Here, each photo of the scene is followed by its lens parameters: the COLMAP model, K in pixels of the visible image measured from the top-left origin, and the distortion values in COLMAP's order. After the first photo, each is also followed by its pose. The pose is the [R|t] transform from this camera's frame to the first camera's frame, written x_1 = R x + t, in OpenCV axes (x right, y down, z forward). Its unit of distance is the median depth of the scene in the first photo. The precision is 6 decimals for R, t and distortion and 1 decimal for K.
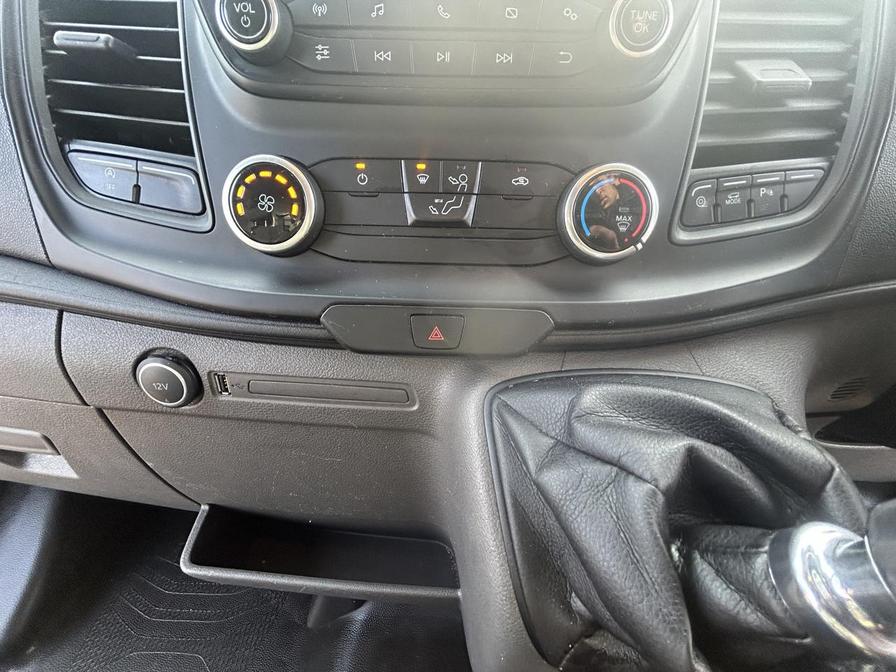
lens RADIAL K [[360.7, 0, 448.1], [0, 360.7, 339.5], [0, 0, 1]] dist [-0.001720, -0.000067]
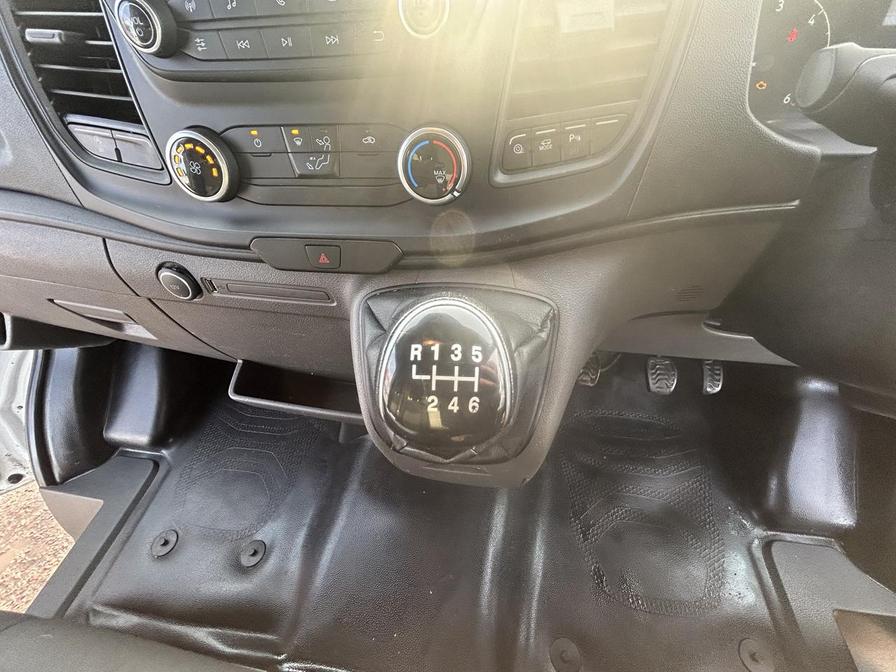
lens RADIAL K [[360.7, 0, 448.1], [0, 360.7, 339.5], [0, 0, 1]] dist [-0.001720, -0.000067]
pose [[0.989914, 0.036702, -0.136835, 0.656701], [0.012090, 0.940451, 0.339715, -0.191510], [0.141155, -0.337942, 0.930521, -0.393808]]
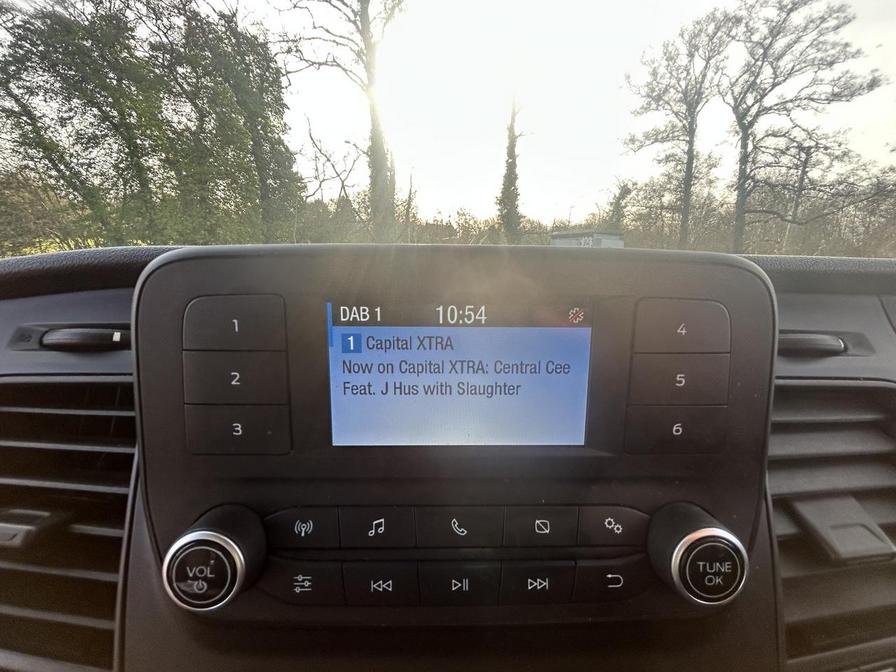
lens RADIAL K [[360.7, 0, 448.1], [0, 360.7, 339.5], [0, 0, 1]] dist [-0.001720, -0.000067]
pose [[0.998956, -0.019870, 0.041130, -0.052162], [0.030839, 0.957611, -0.286407, -0.920498], [-0.033696, 0.287377, 0.957225, 0.090208]]
